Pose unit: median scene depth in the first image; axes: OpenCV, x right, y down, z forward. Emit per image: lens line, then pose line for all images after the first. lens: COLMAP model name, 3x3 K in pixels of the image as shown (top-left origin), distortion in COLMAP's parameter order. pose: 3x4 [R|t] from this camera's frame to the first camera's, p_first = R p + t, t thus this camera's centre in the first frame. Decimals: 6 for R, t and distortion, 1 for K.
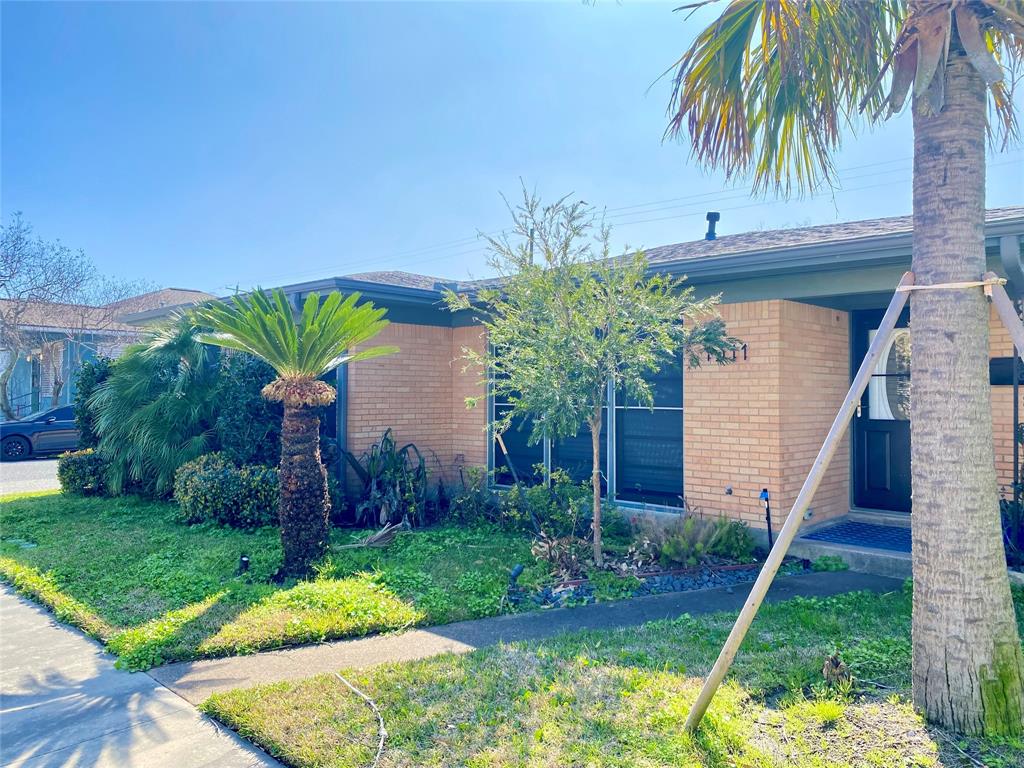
lens RADIAL K [[793.0, 0, 512.0], [0, 793.0, 384.0], [0, 0, 1]] dist [-0.001392, -0.010413]
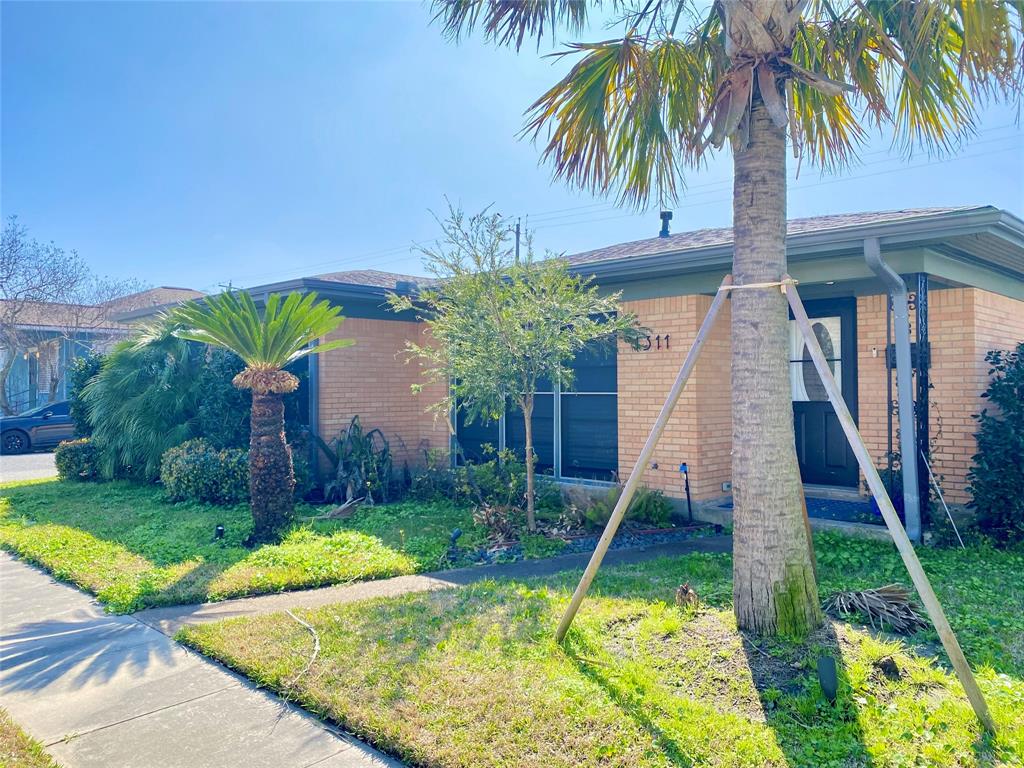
lens RADIAL K [[793.0, 0, 512.0], [0, 793.0, 384.0], [0, 0, 1]] dist [-0.001392, -0.010413]
pose [[0.999932, -0.011315, 0.002931, 0.079425], [0.011292, 0.999906, 0.007763, 0.009574], [-0.003019, -0.007730, 0.999966, -0.134851]]
